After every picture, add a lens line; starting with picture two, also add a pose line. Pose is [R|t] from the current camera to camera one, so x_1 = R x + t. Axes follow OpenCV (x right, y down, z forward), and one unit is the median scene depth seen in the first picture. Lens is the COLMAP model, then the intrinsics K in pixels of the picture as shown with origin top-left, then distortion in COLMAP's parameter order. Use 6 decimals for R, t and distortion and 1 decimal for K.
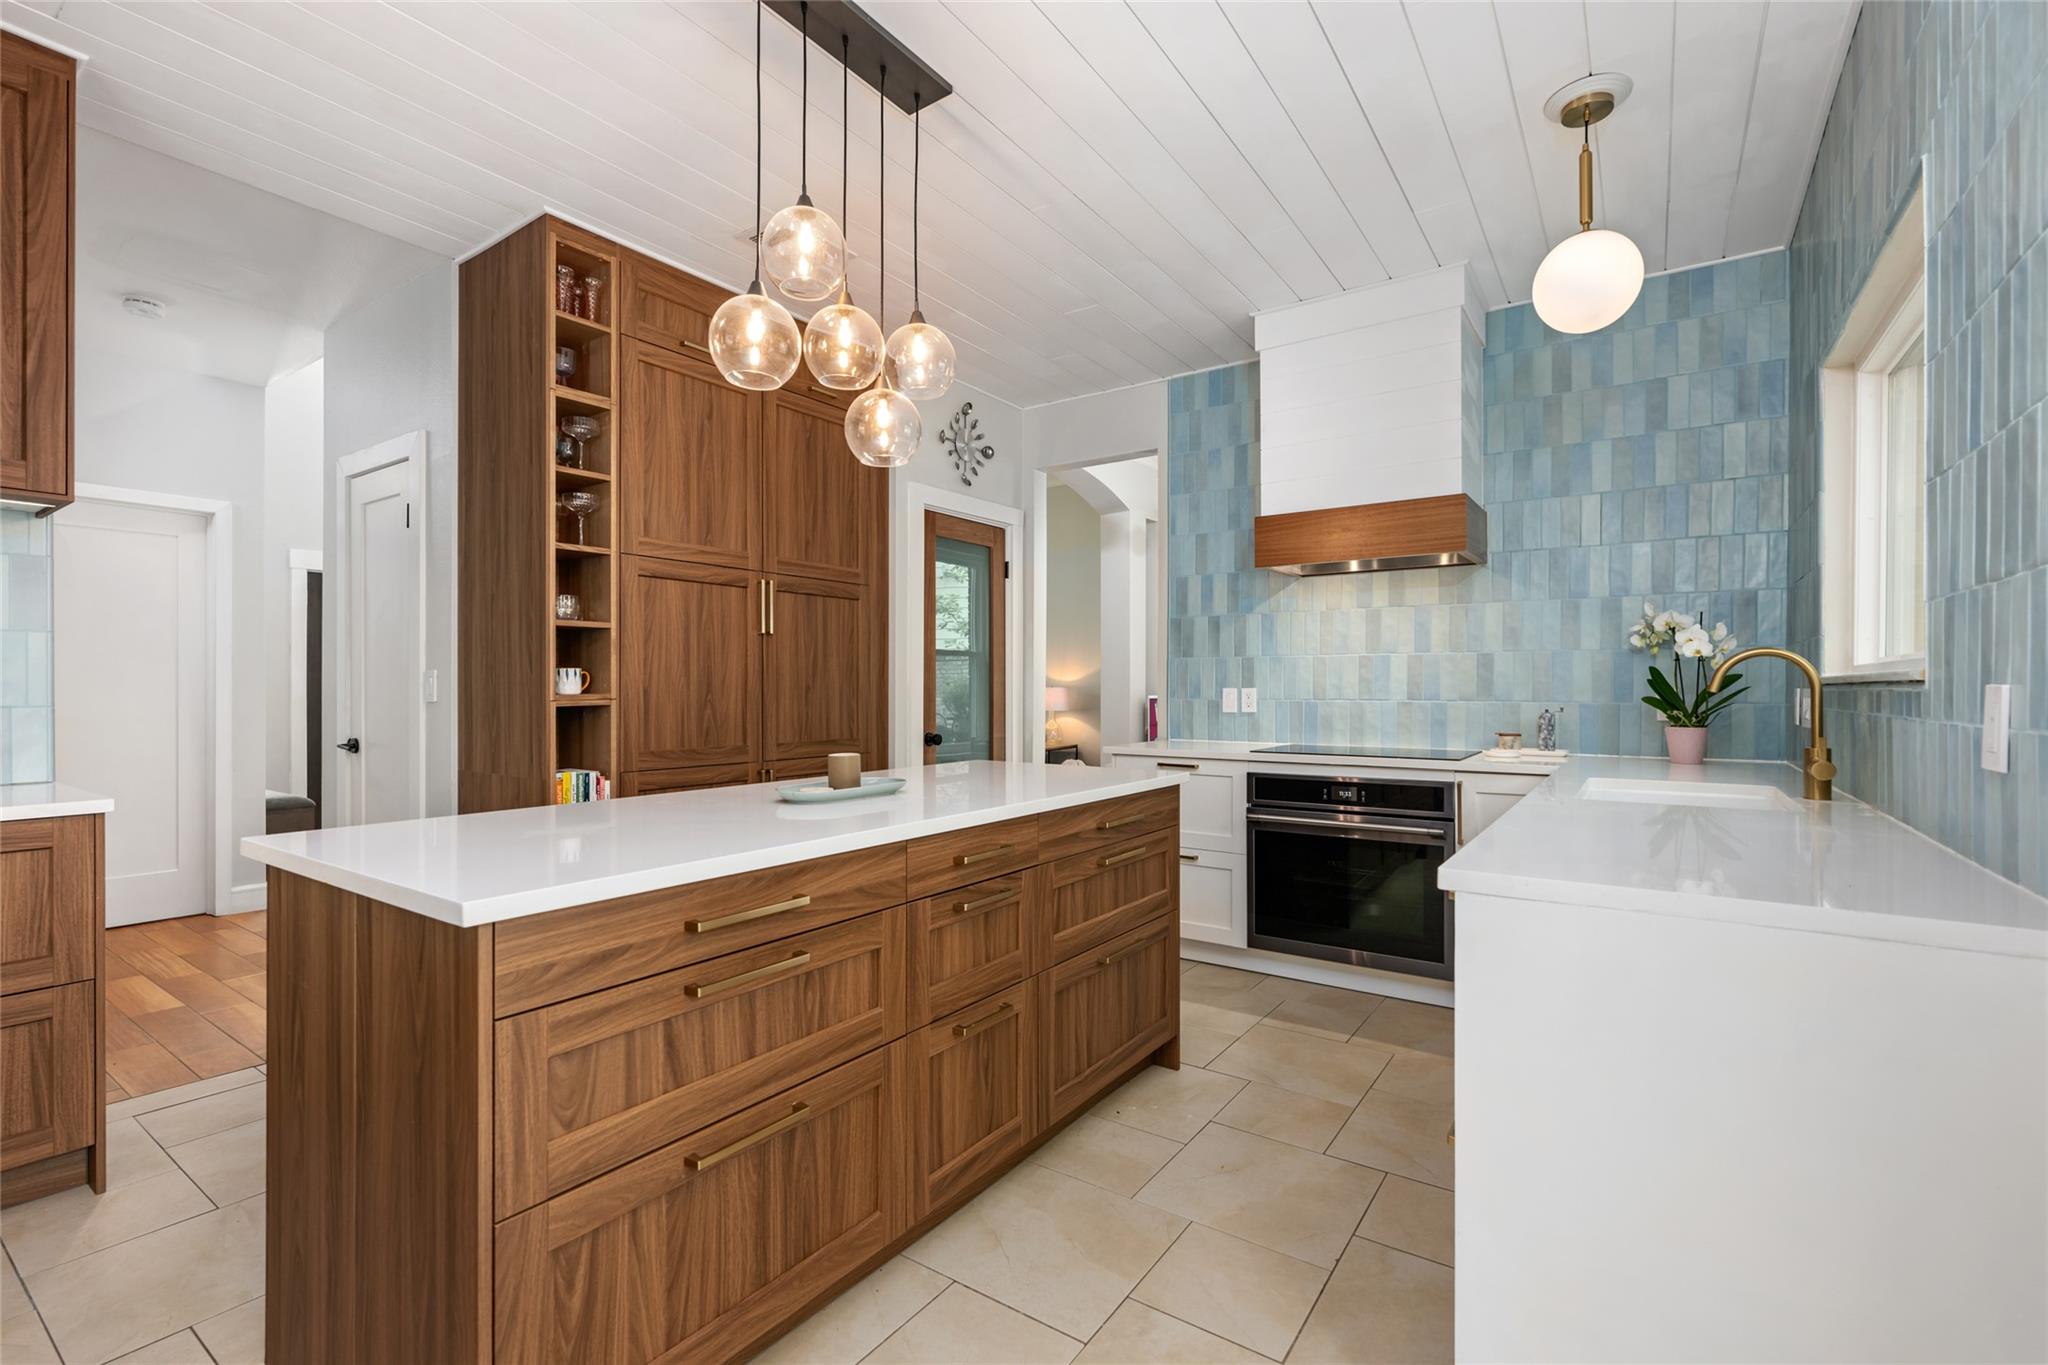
lens RADIAL K [[907.8, 0, 1024.0], [0, 907.8, 682.5], [0, 0, 1]] dist [0.000844, 0.000398]
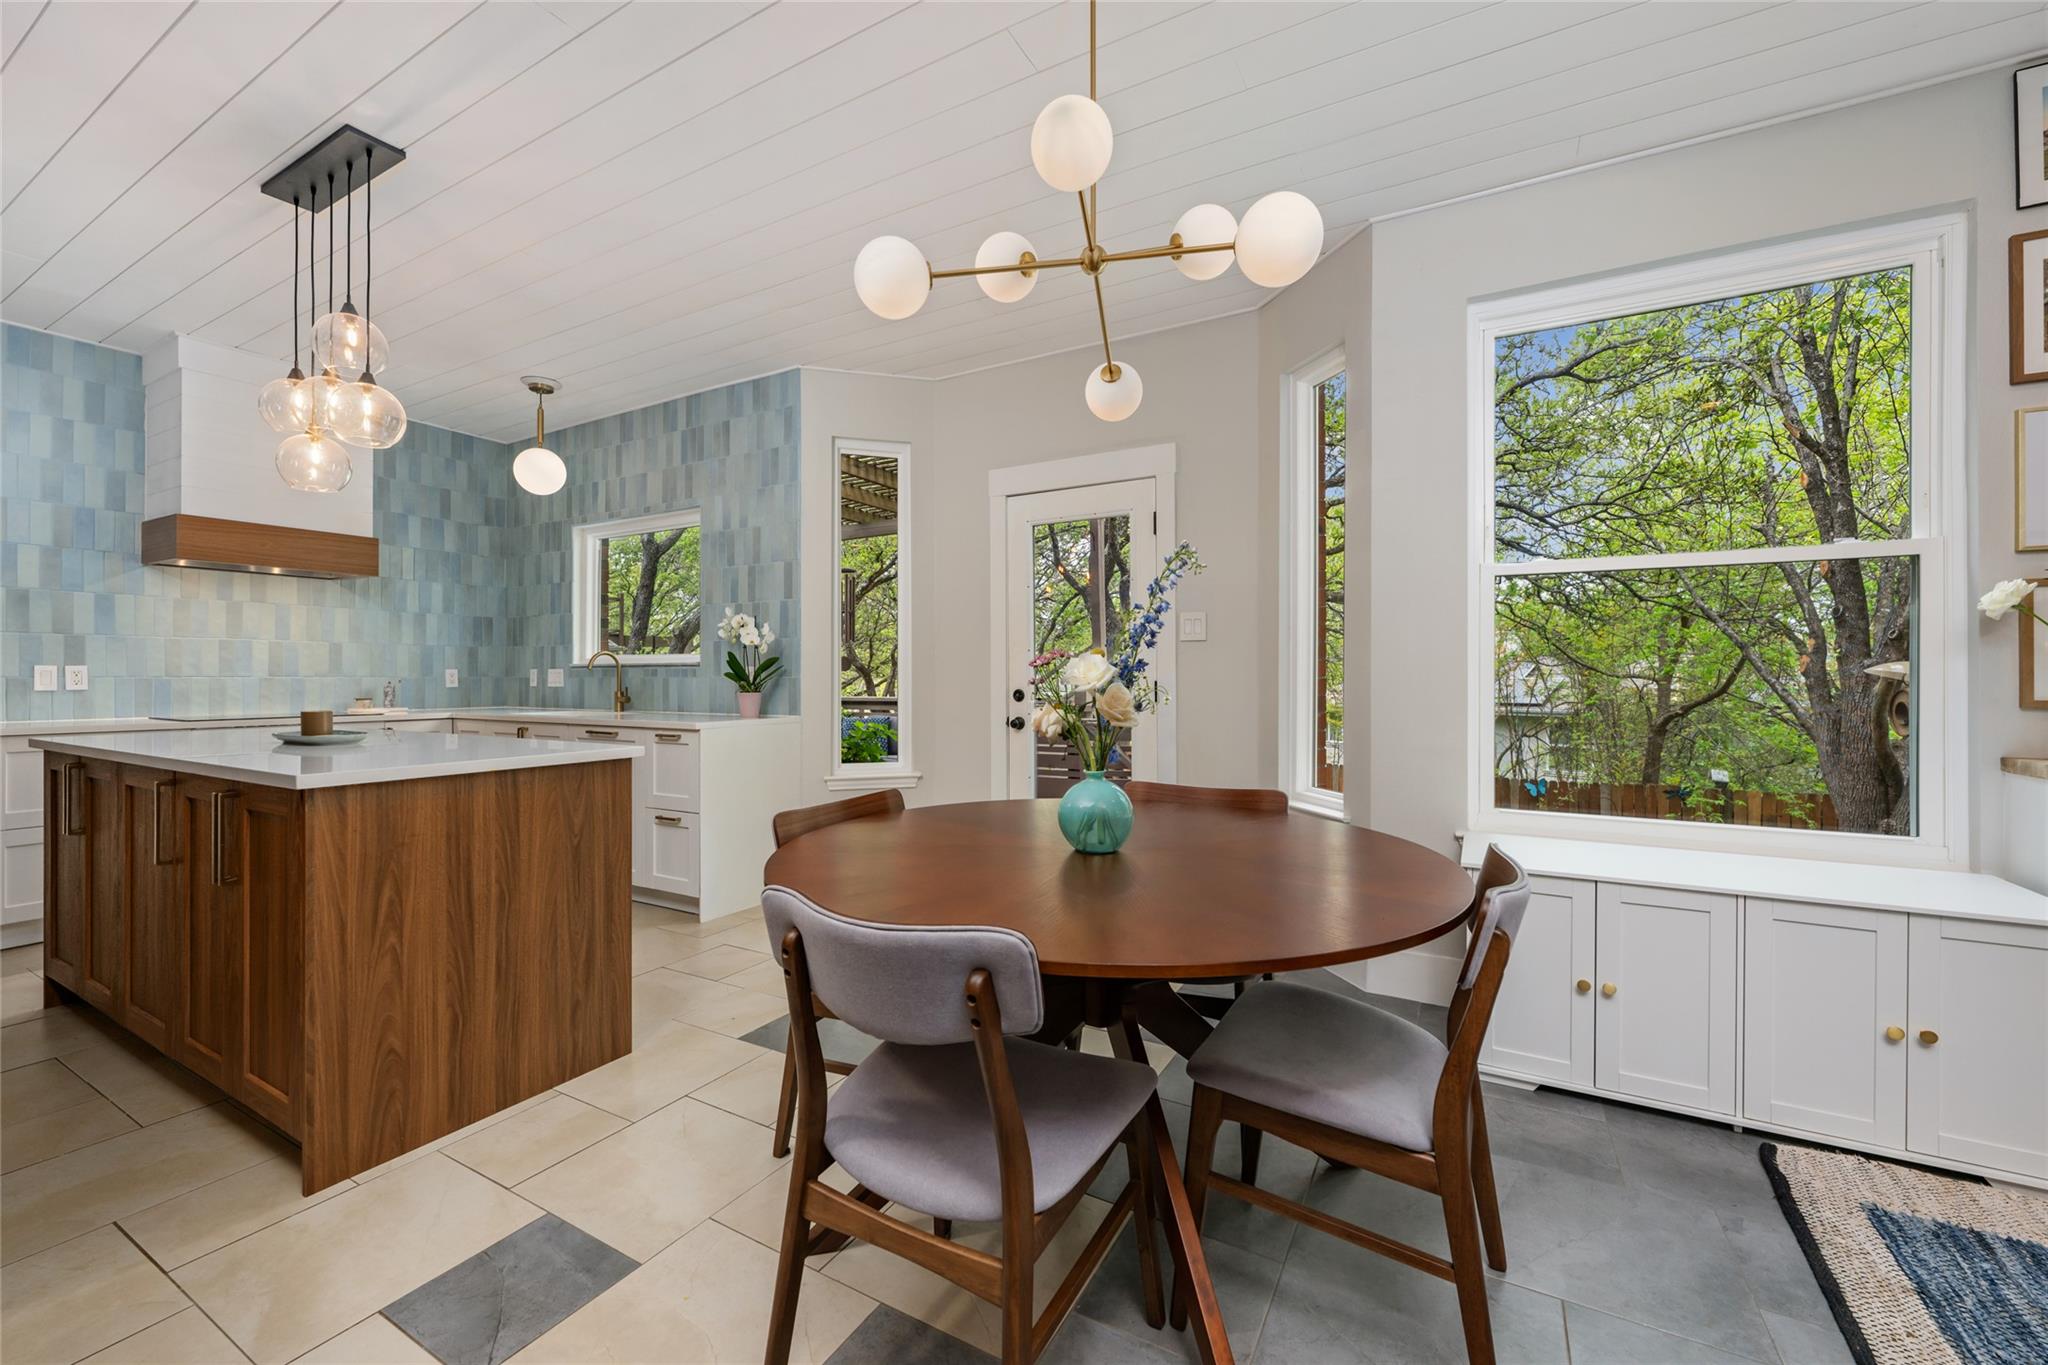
lens RADIAL K [[814.8, 0, 1016.0], [0, 814.8, 675.6], [0, 0, 1]] dist [-0.001712, -0.000190]
pose [[-0.092679, 0.000769, 0.995696, -0.920037], [-0.007334, 0.999972, -0.001455, 0.013516], [-0.995669, -0.007437, -0.092671, 0.061968]]
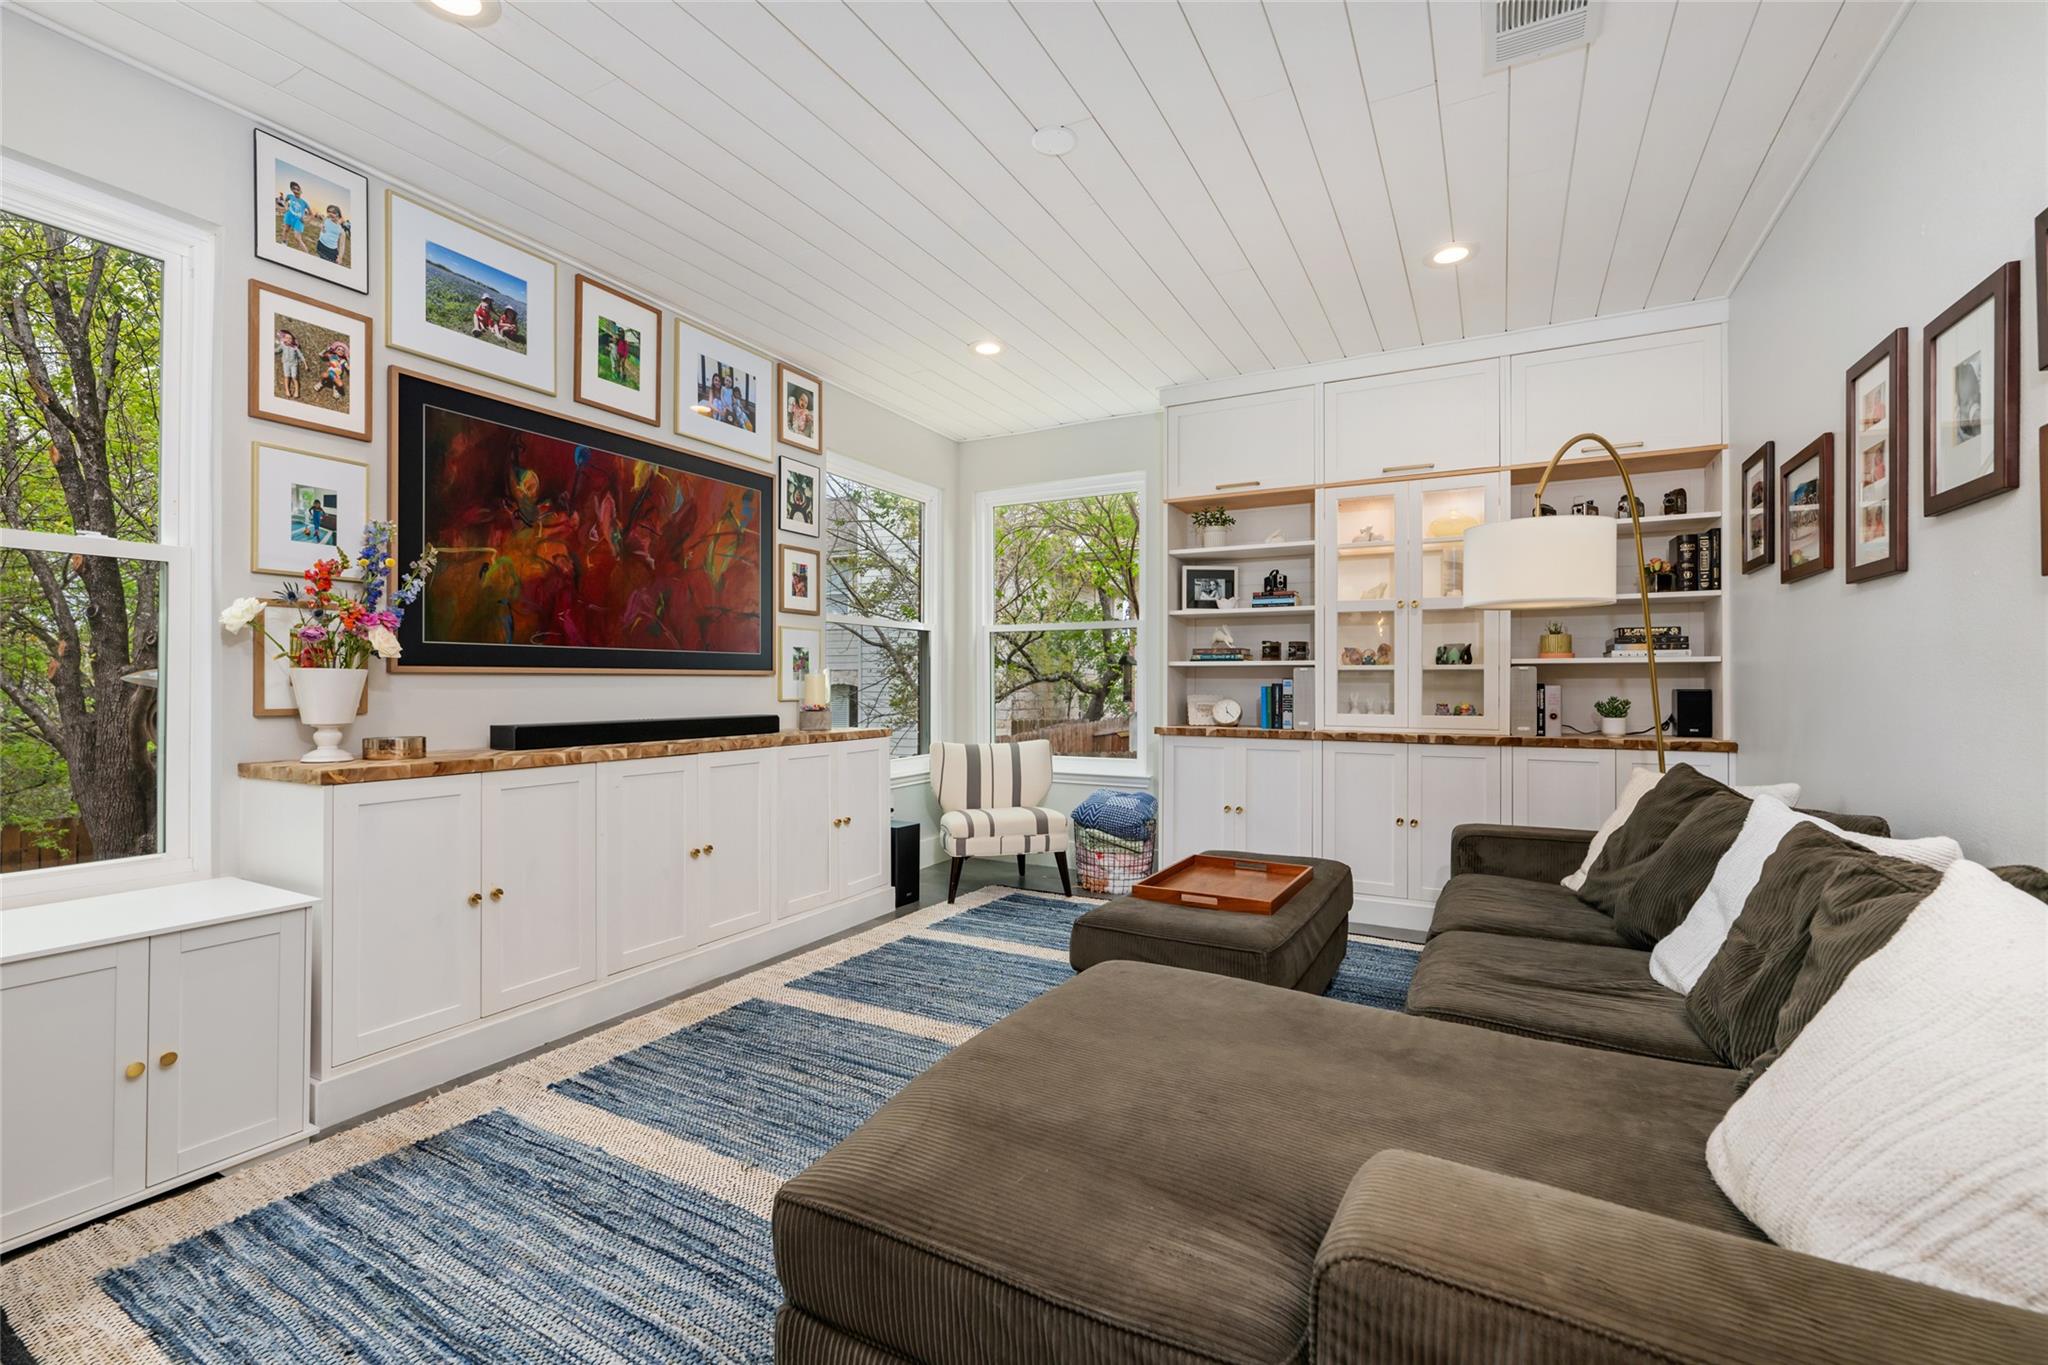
lens RADIAL K [[879.1, 0, 1024.0], [0, 879.1, 682.5], [0, 0, 1]] dist [-0.002608, -0.000055]
pose [[-0.992884, -0.004276, -0.119013, -0.920426], [-0.003297, 0.999959, -0.008420, 0.007842], [0.119044, -0.007968, -0.992857, 0.039291]]
